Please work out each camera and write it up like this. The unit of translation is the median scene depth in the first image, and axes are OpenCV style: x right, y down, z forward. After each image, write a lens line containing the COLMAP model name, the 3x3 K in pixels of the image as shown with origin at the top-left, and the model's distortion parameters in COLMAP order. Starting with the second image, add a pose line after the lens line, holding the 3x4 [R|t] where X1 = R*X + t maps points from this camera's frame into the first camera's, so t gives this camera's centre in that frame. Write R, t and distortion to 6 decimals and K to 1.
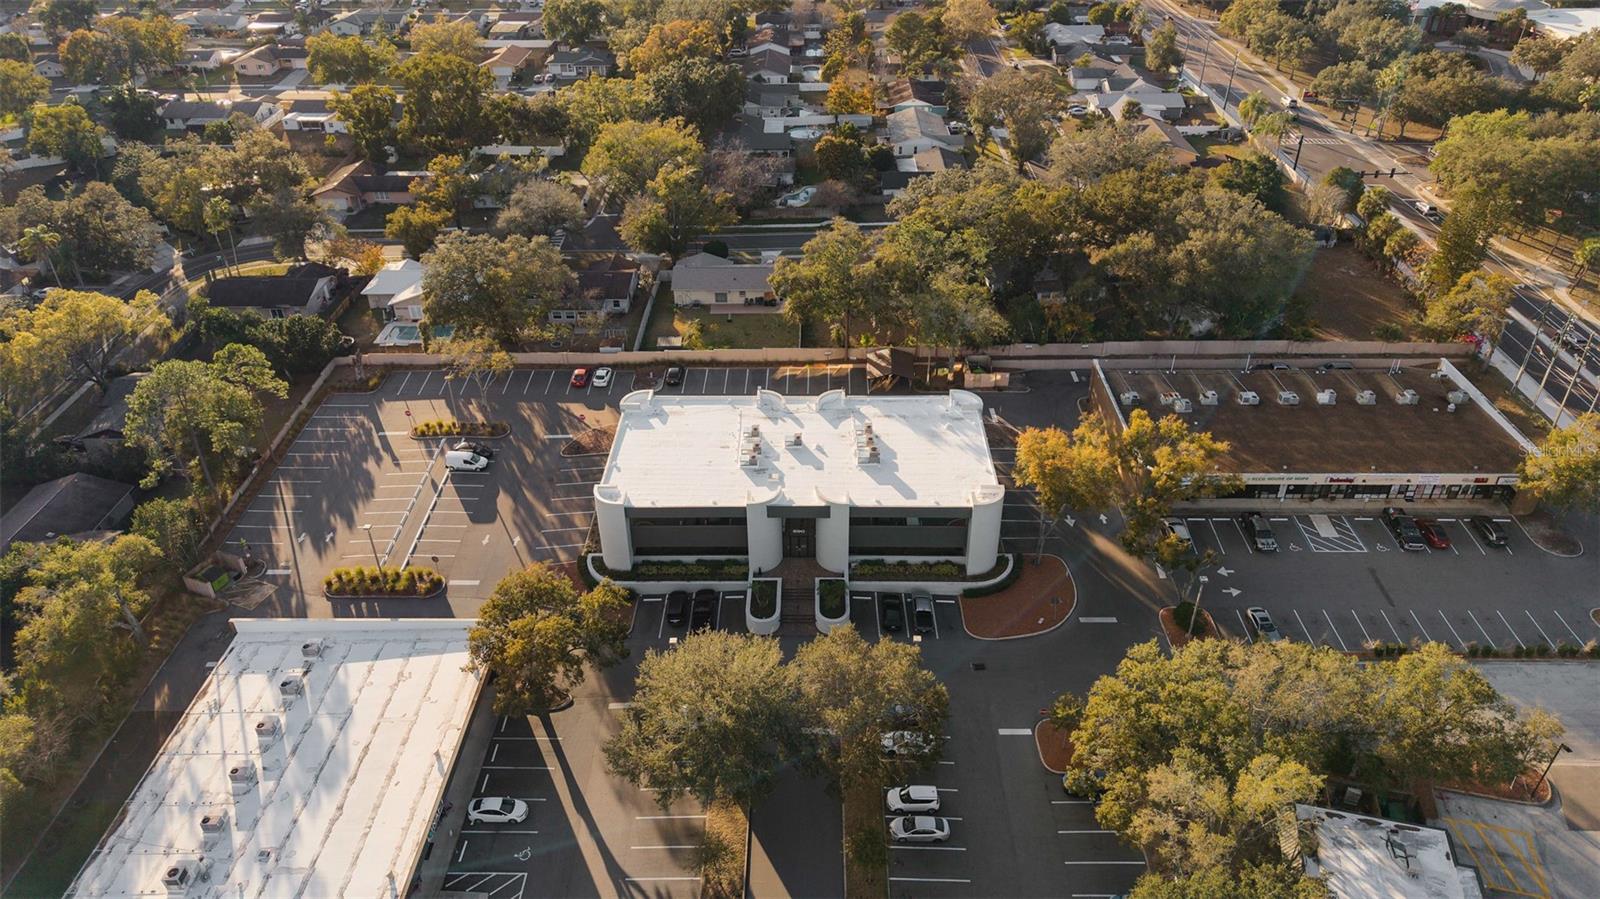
lens RADIAL K [[1088.8, 0, 796.3], [0, 1088.8, 418.7], [0, 0, 1]] dist [0.035814, -0.023273]
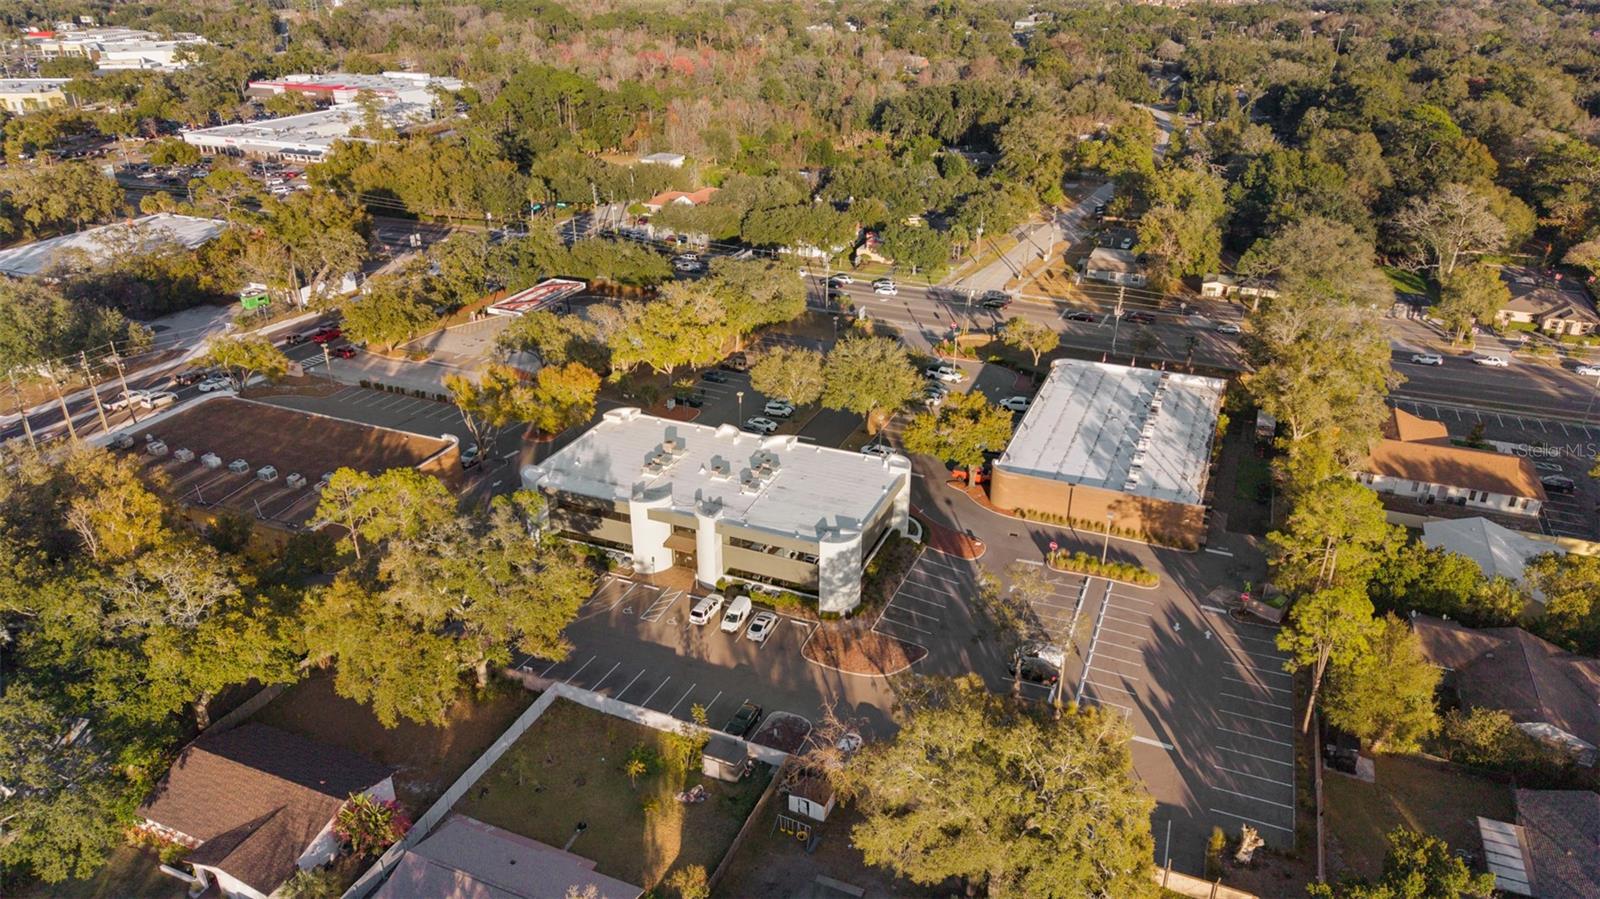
lens RADIAL K [[1078.7, 0, 802.9], [0, 1078.7, 424.4], [0, 0, 1]] dist [0.068340, -0.078782]
pose [[-0.928624, -0.138265, 0.344298, -0.412451], [0.211132, 0.566144, 0.796809, -0.786730], [-0.305093, 0.812628, -0.496543, 1.378984]]
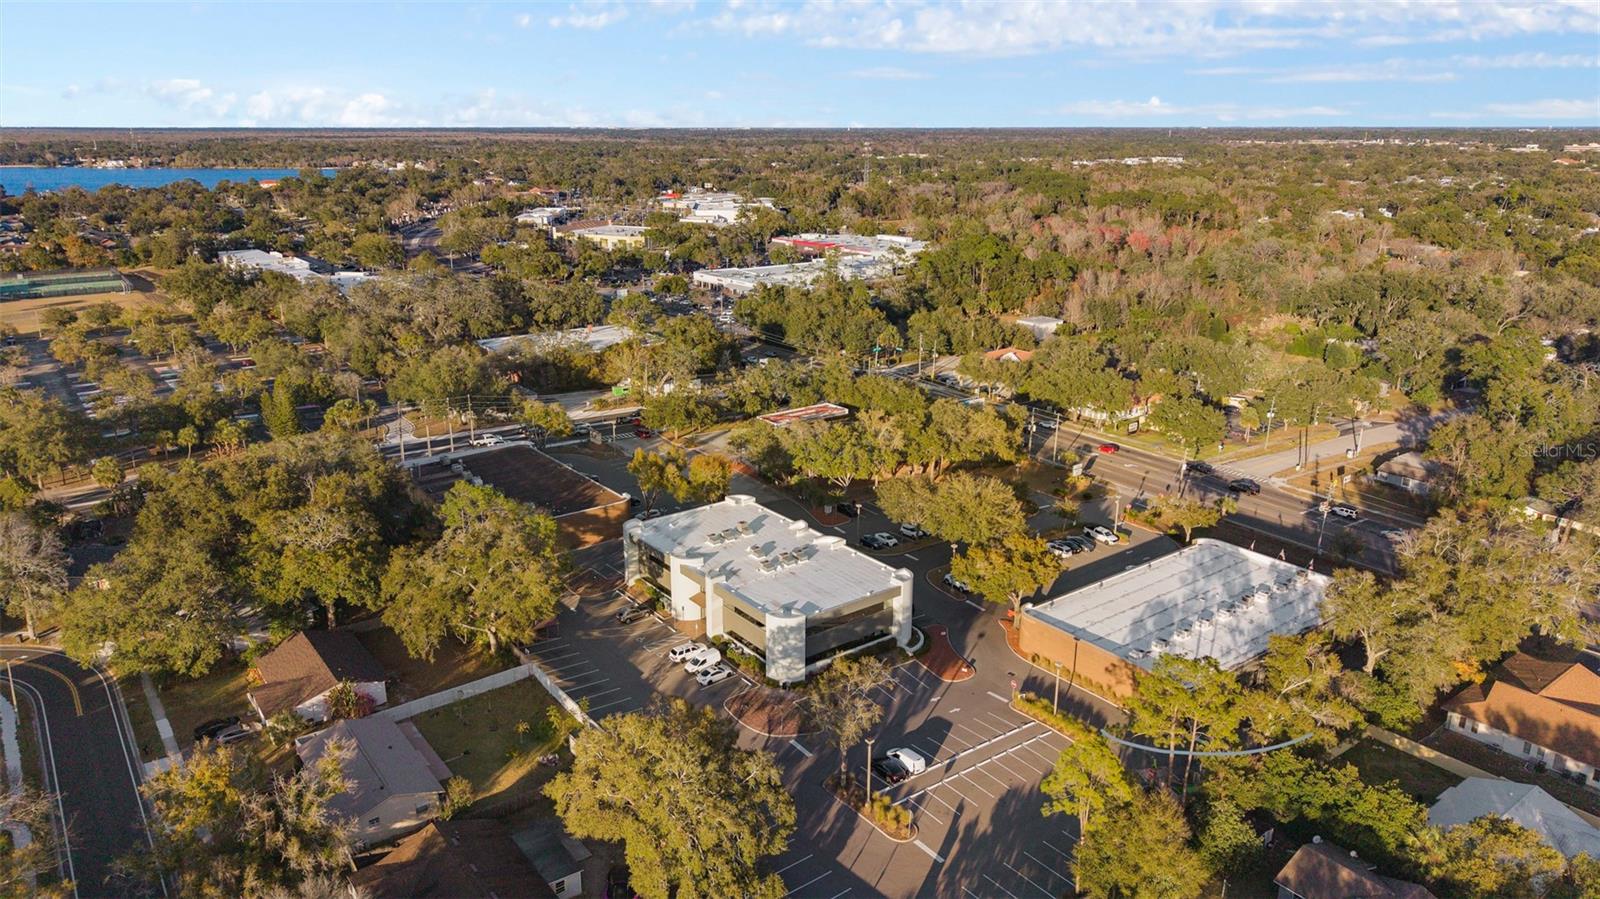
lens RADIAL K [[1088.8, 0, 796.3], [0, 1088.8, 418.7], [0, 0, 1]] dist [0.035814, -0.023273]
pose [[-0.615822, -0.193085, 0.763859, -0.911815], [0.431435, 0.728593, 0.531992, -0.705039], [-0.659263, 0.657168, -0.365381, 1.254485]]
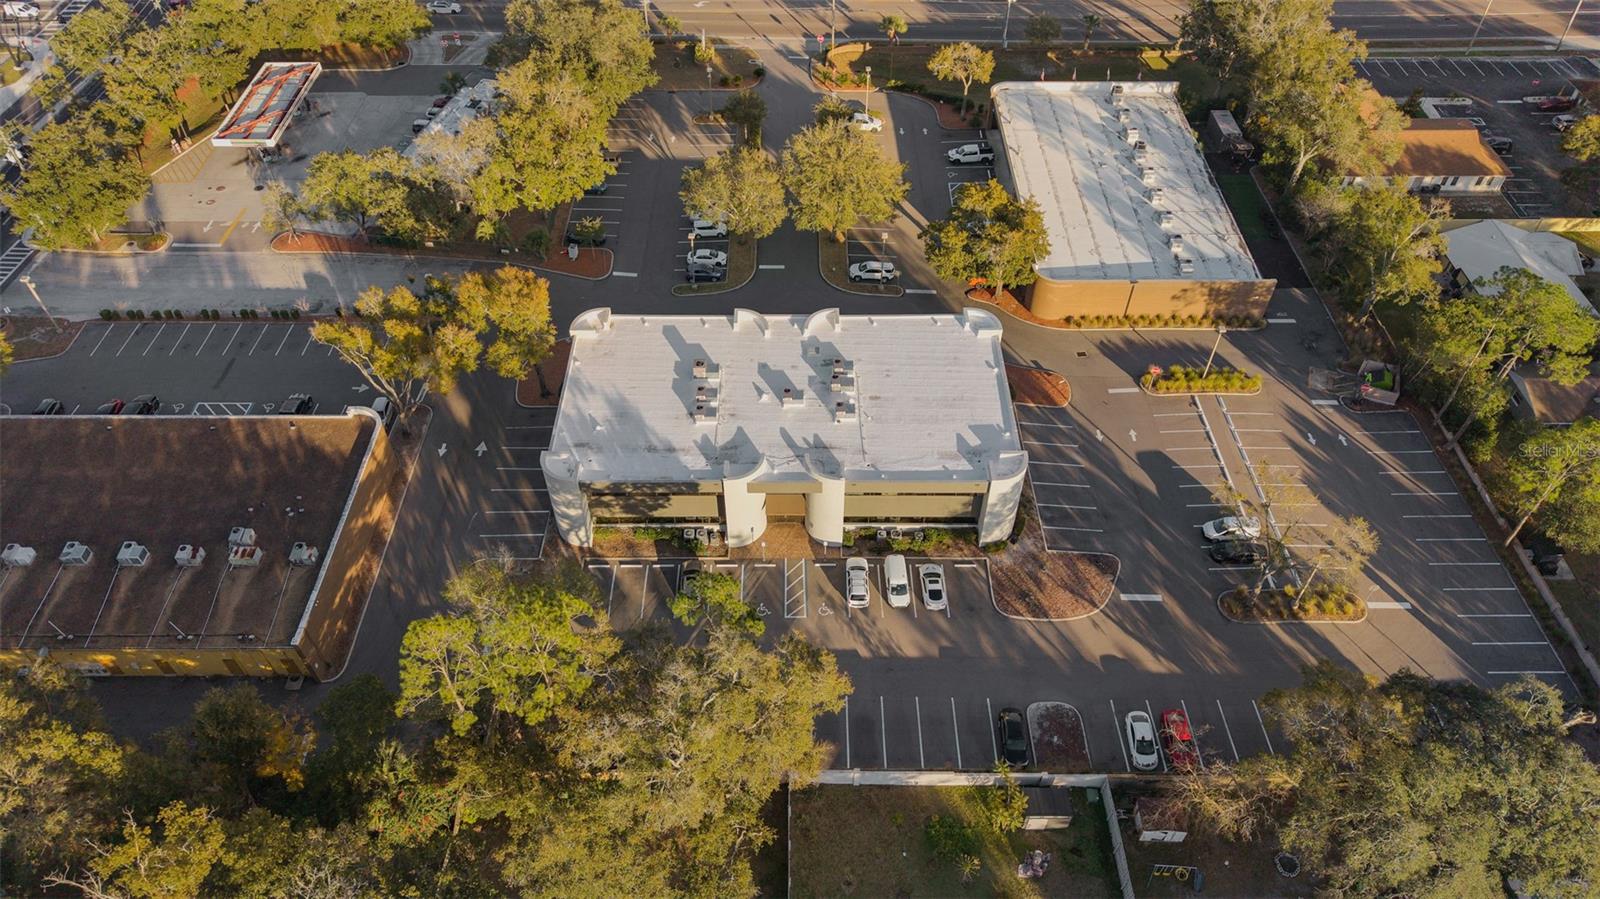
lens RADIAL K [[1088.8, 0, 796.3], [0, 1088.8, 418.7], [0, 0, 1]] dist [0.035814, -0.023273]
pose [[-0.999656, 0.024519, -0.009286, 0.001183], [-0.003957, 0.209055, 0.977896, -0.746458], [0.025918, 0.977596, -0.208886, 1.123973]]
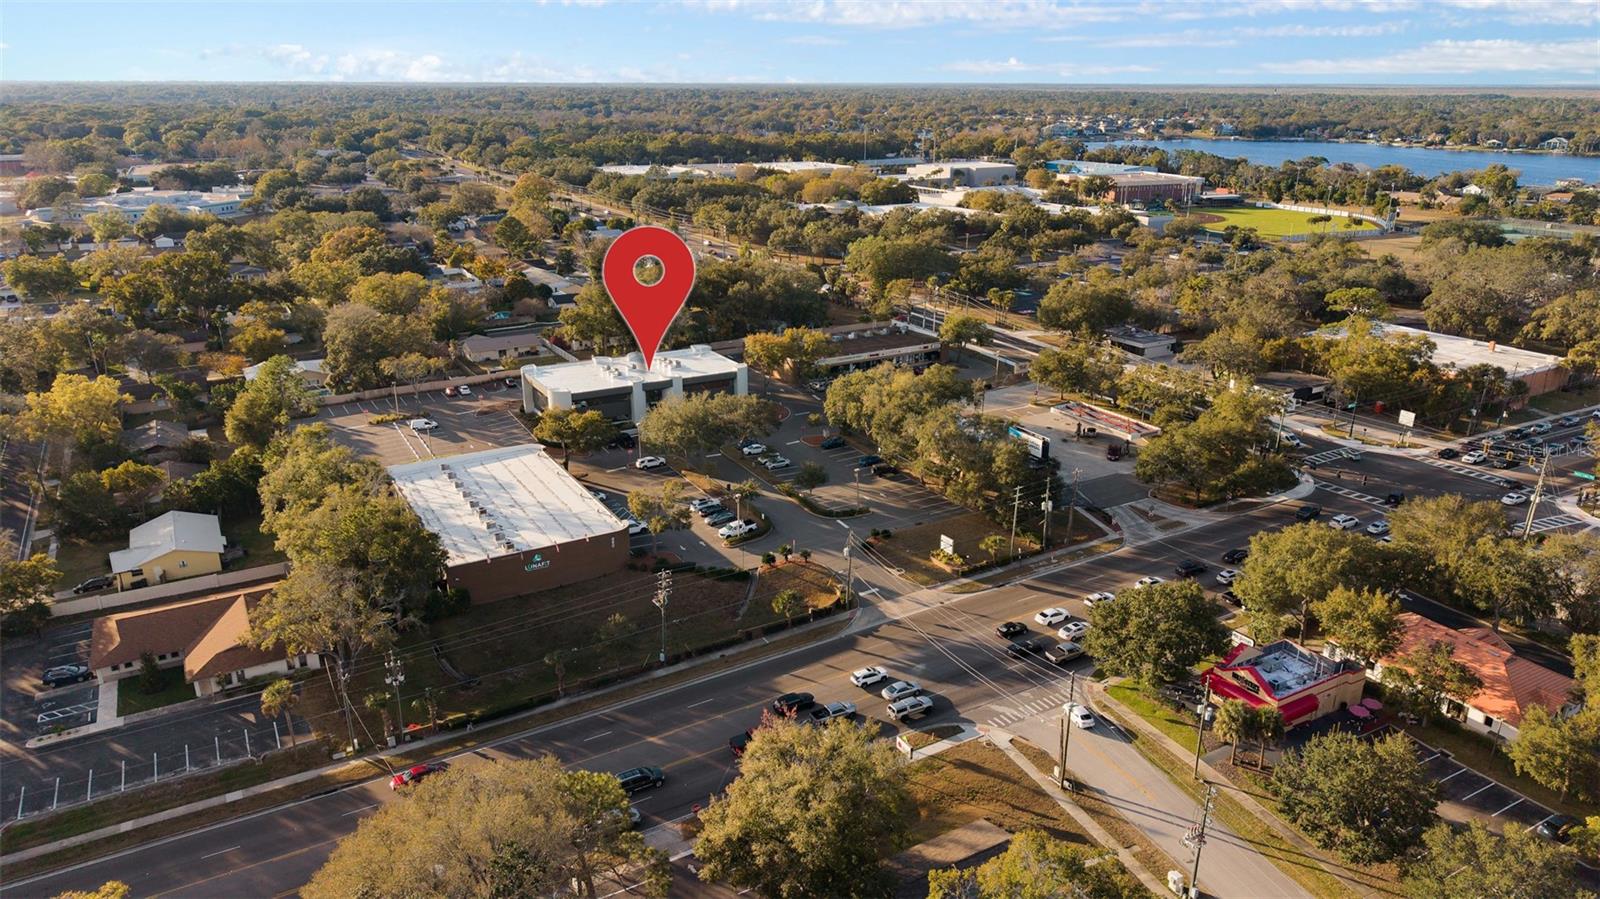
lens RADIAL K [[1088.8, 0, 796.3], [0, 1088.8, 418.7], [0, 0, 1]] dist [0.035814, -0.023273]
pose [[0.857323, -0.140111, 0.495345, -0.660298], [0.258895, 0.949054, -0.179640, 0.486733], [-0.444940, 0.282251, 0.849919, -0.656888]]
